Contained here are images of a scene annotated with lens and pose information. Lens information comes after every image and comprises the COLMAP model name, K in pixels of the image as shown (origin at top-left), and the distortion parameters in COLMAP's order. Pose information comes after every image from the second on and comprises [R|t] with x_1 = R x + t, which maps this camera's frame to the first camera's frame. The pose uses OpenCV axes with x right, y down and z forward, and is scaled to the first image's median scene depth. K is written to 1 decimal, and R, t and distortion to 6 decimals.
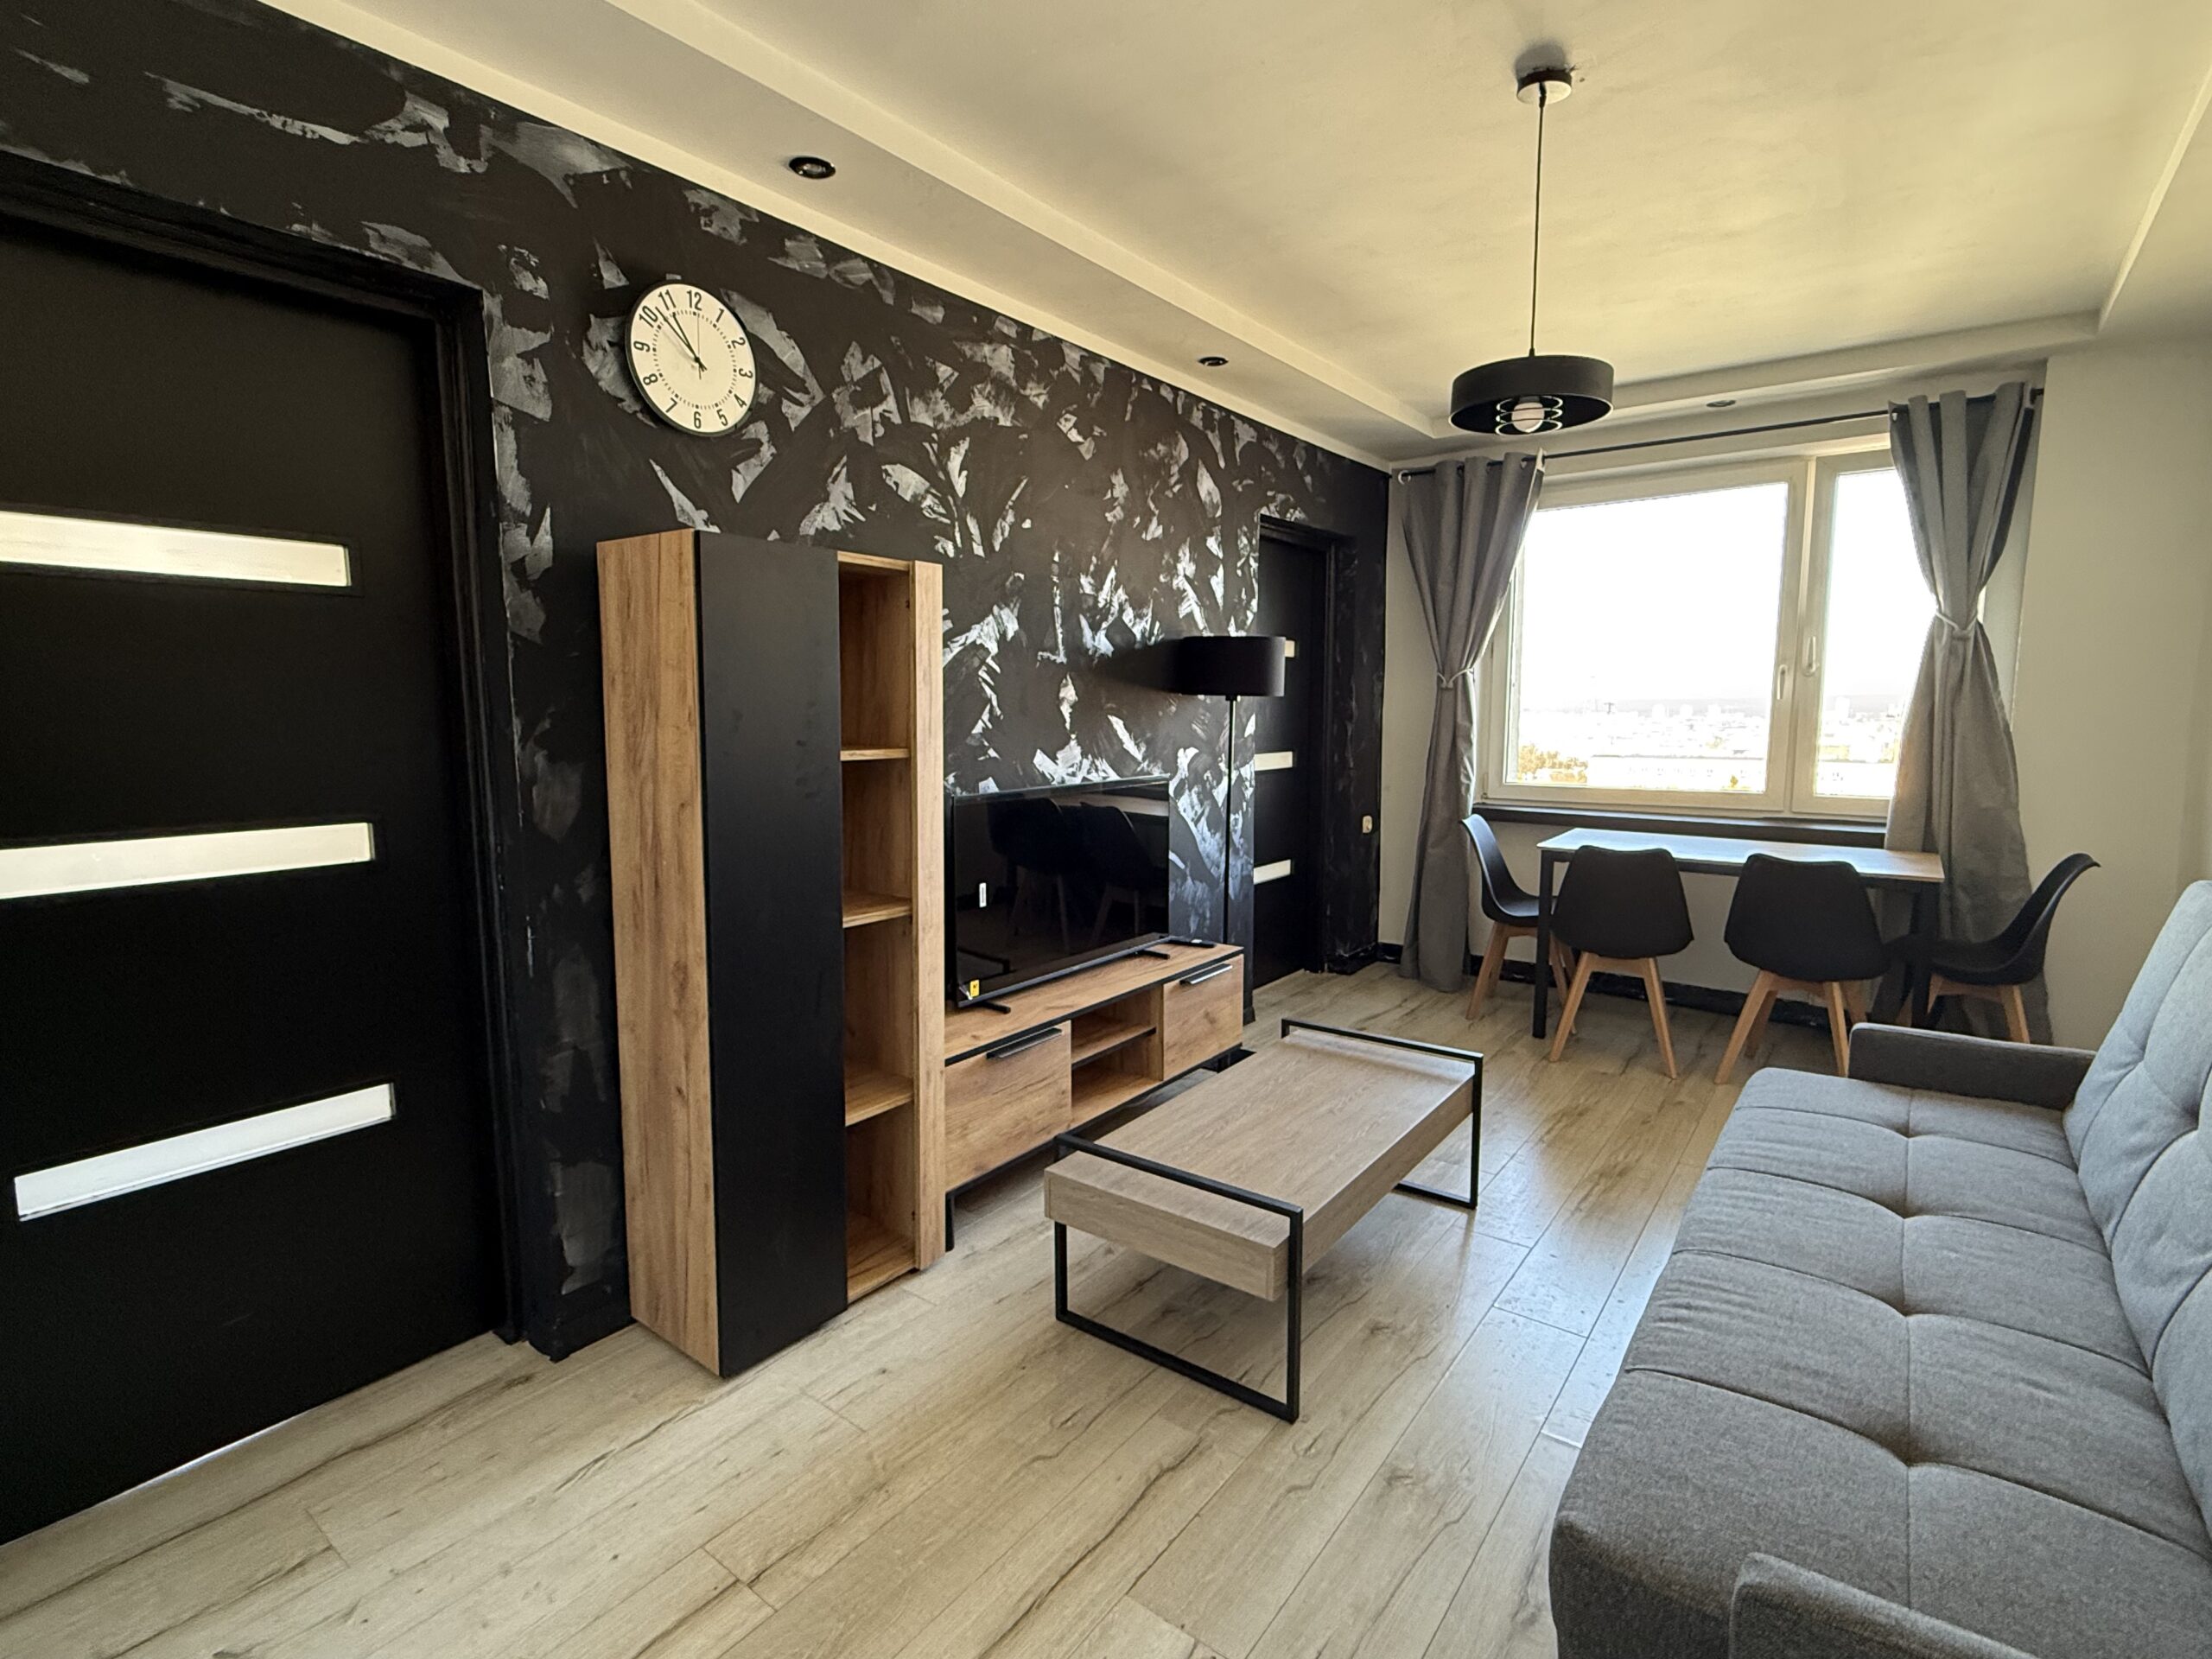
lens RADIAL K [[1057.7, 0, 1097.2], [0, 1057.7, 827.6], [0, 0, 1]] dist [-0.002229, -0.000931]
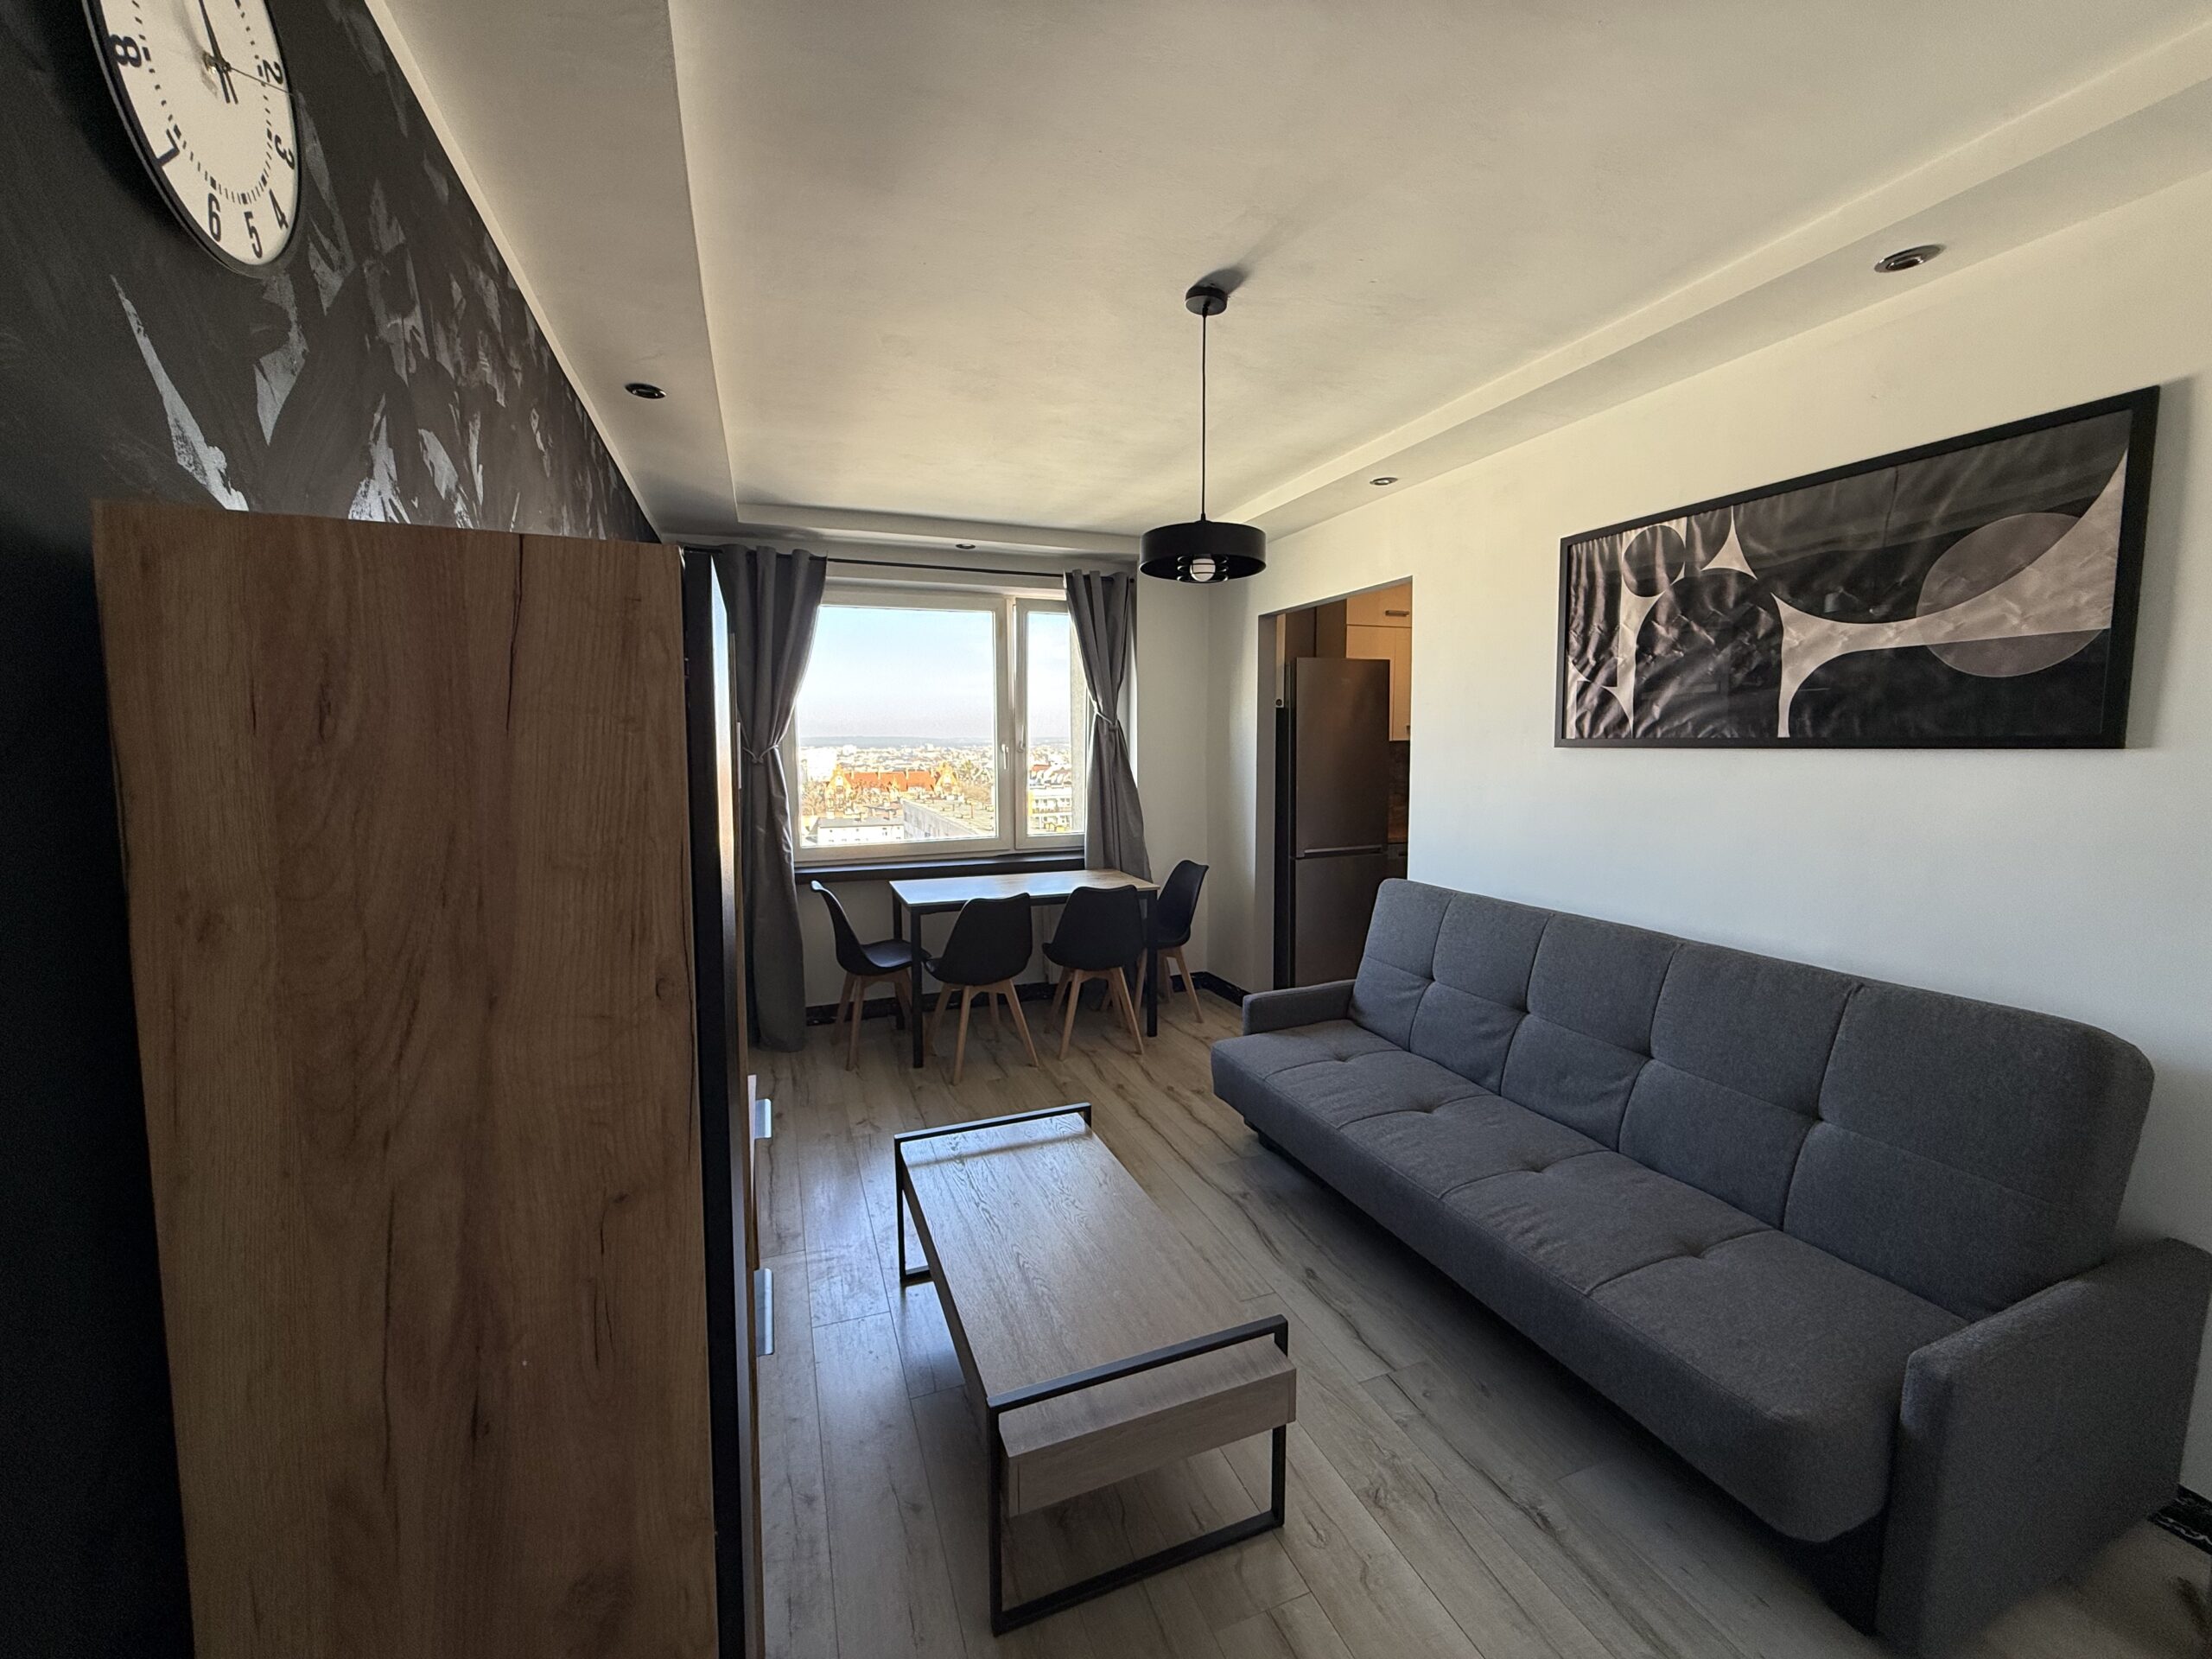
lens RADIAL K [[879.0, 0, 1099.2], [0, 879.0, 827.4], [0, 0, 1]] dist [-0.000039, -0.000228]
pose [[0.522905, -0.084101, 0.848232, -0.432452], [0.103620, 0.994012, 0.034677, -0.119323], [-0.846069, 0.069761, 0.528489, 0.487909]]
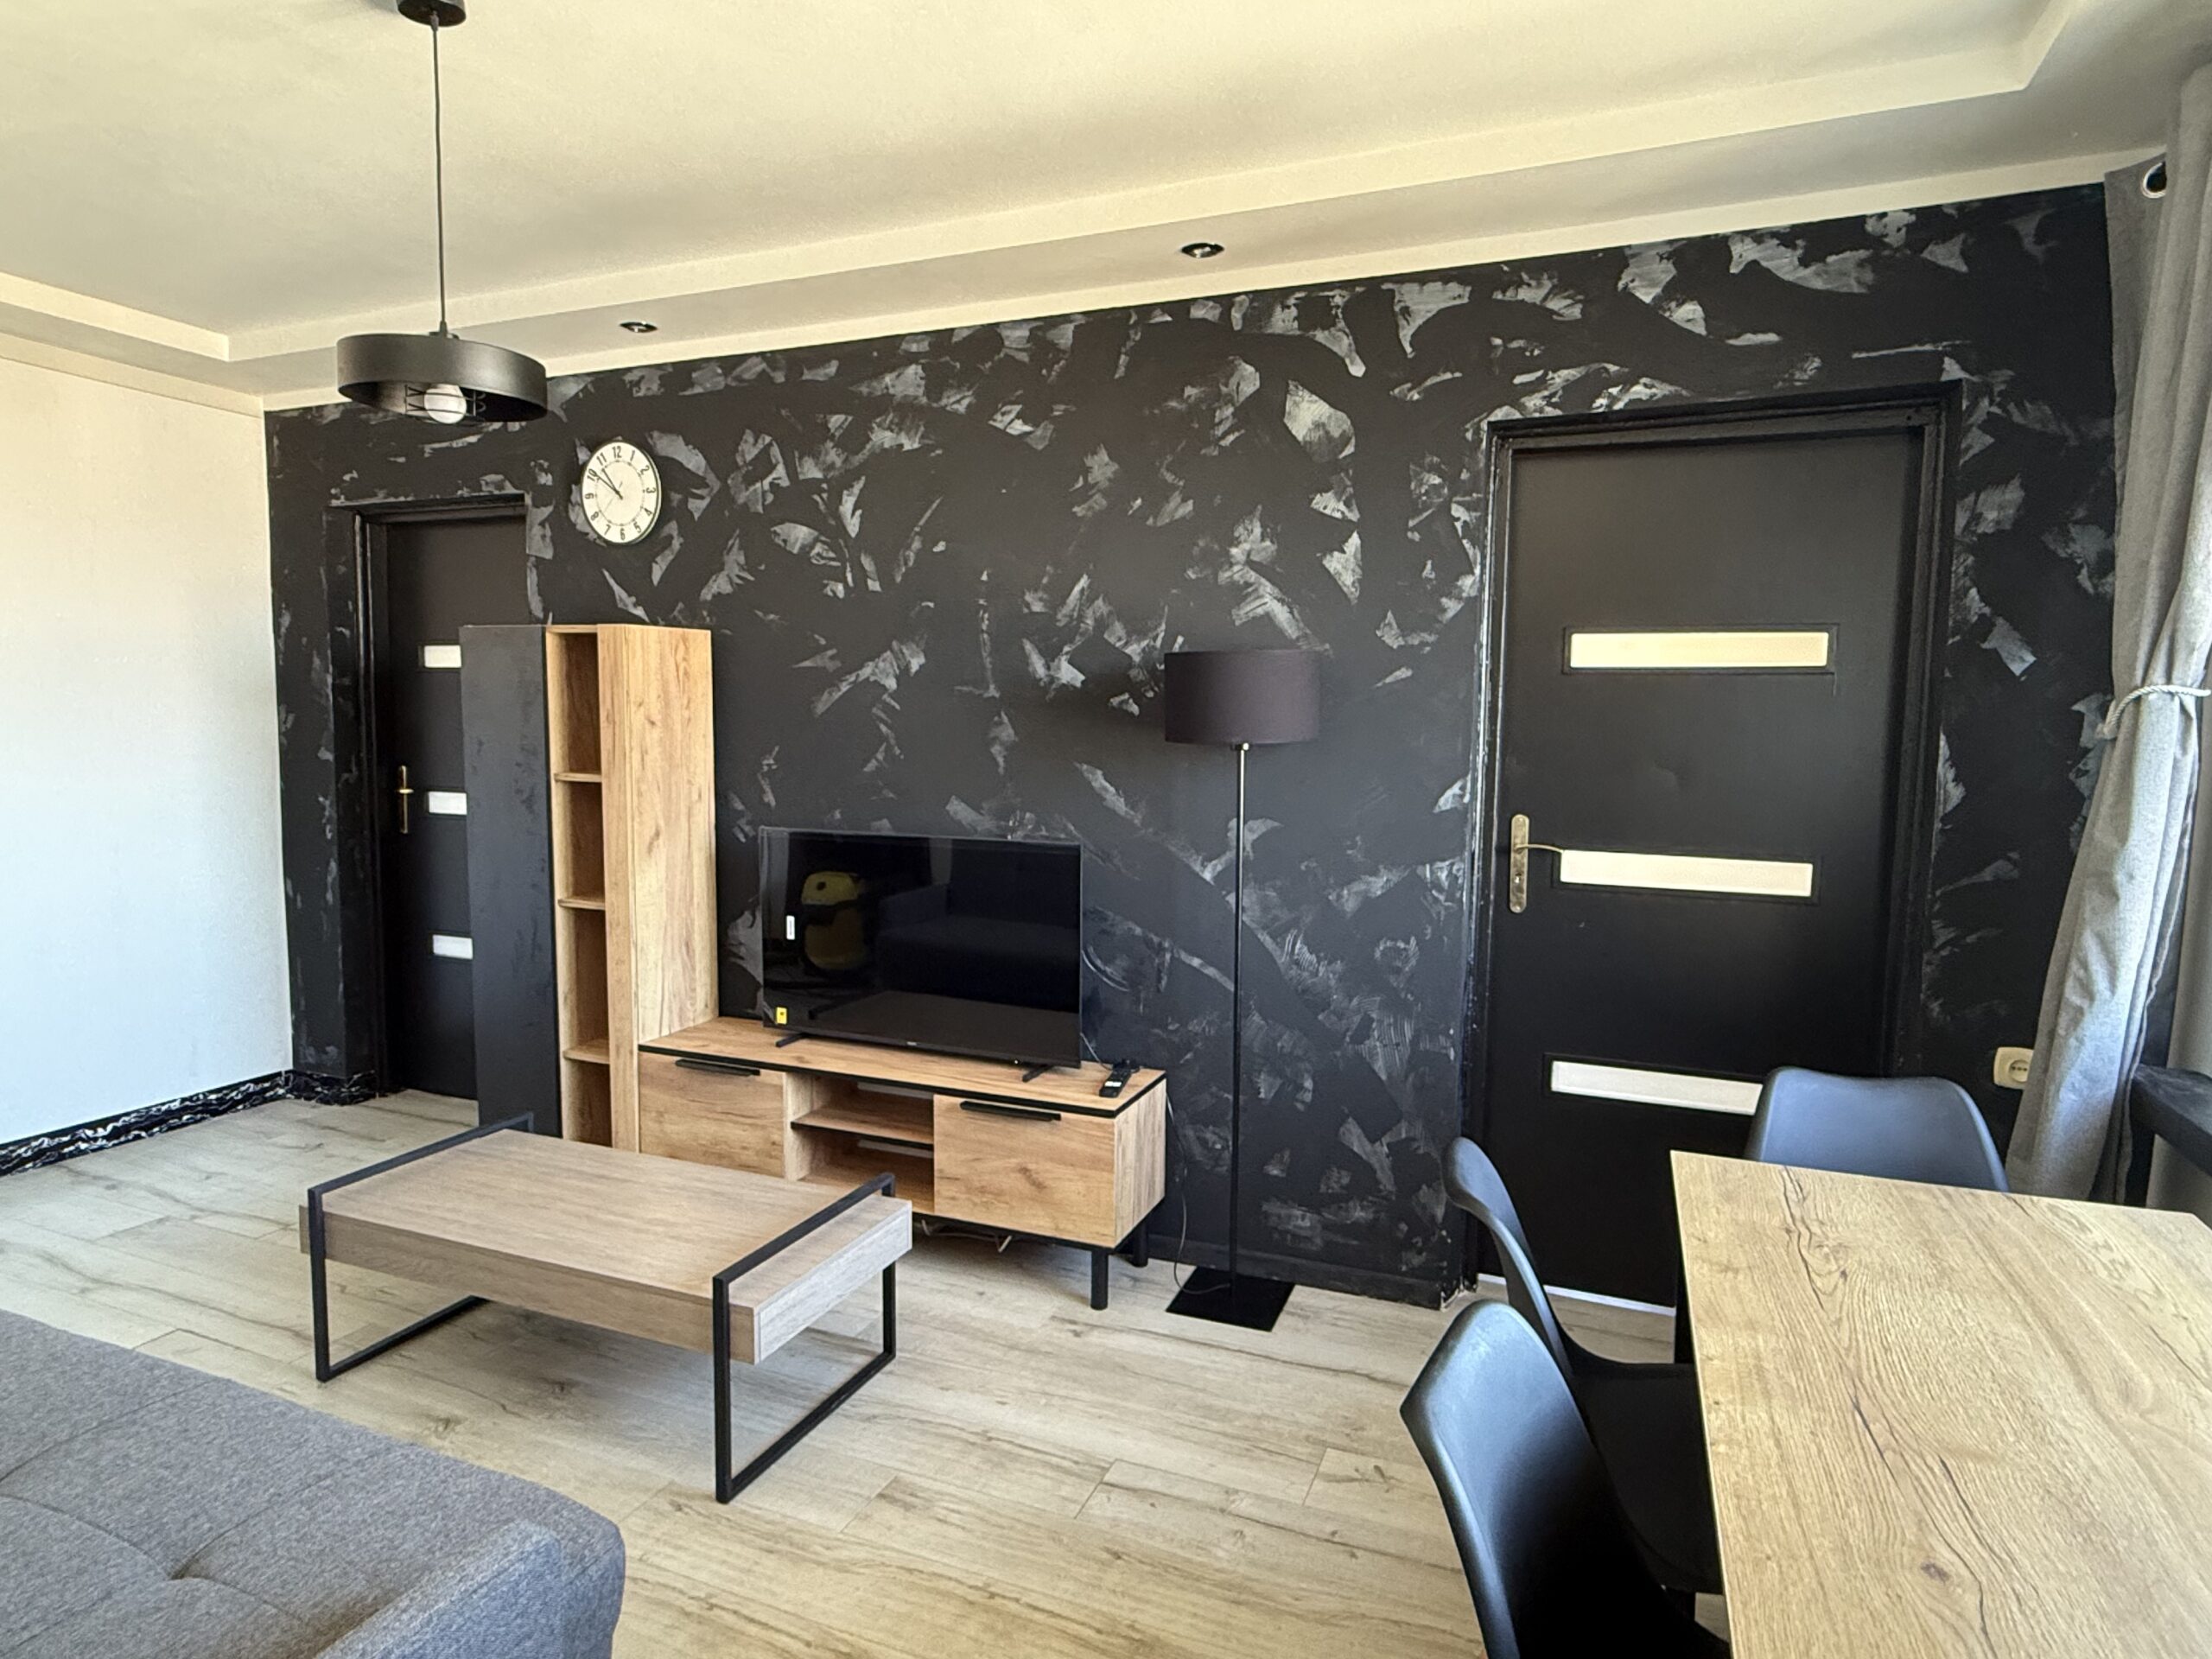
lens RADIAL K [[1256.6, 0, 1101.4], [0, 1256.6, 823.1], [0, 0, 1]] dist [-0.001860, -0.000531]
pose [[0.257226, 0.090100, -0.962142, 1.228033], [-0.125935, 0.990278, 0.059067, -0.158869], [0.958110, 0.105974, 0.266072, 1.038989]]
